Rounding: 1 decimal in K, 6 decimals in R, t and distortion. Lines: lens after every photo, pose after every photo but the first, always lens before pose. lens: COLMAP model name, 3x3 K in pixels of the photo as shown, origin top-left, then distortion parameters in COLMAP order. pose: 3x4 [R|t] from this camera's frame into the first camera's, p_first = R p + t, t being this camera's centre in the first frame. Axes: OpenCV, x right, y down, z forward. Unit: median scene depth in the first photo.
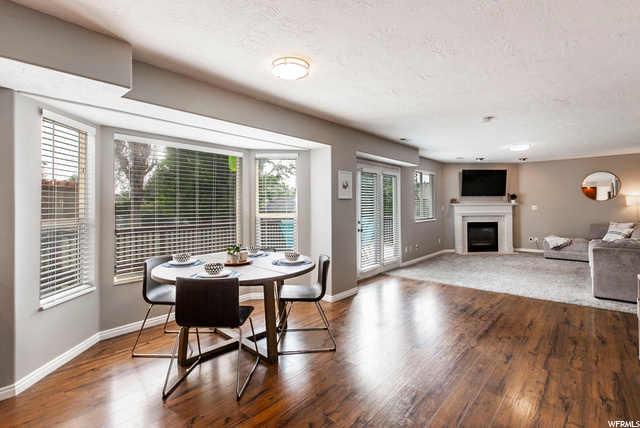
lens RADIAL K [[290.8, 0, 338.6], [0, 290.8, 201.3], [0, 0, 1]] dist [-0.004220, -0.000610]
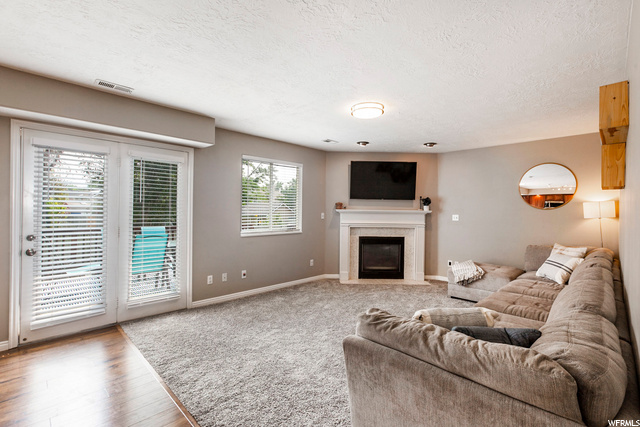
lens RADIAL K [[290.8, 0, 317.1], [0, 290.8, 212.6], [0, 0, 1]] dist [-0.004220, -0.000610]
pose [[0.997939, 0.020140, -0.060930, 0.384582], [-0.018860, 0.999591, 0.021503, 0.001194], [0.061338, -0.020310, 0.997910, 0.291727]]
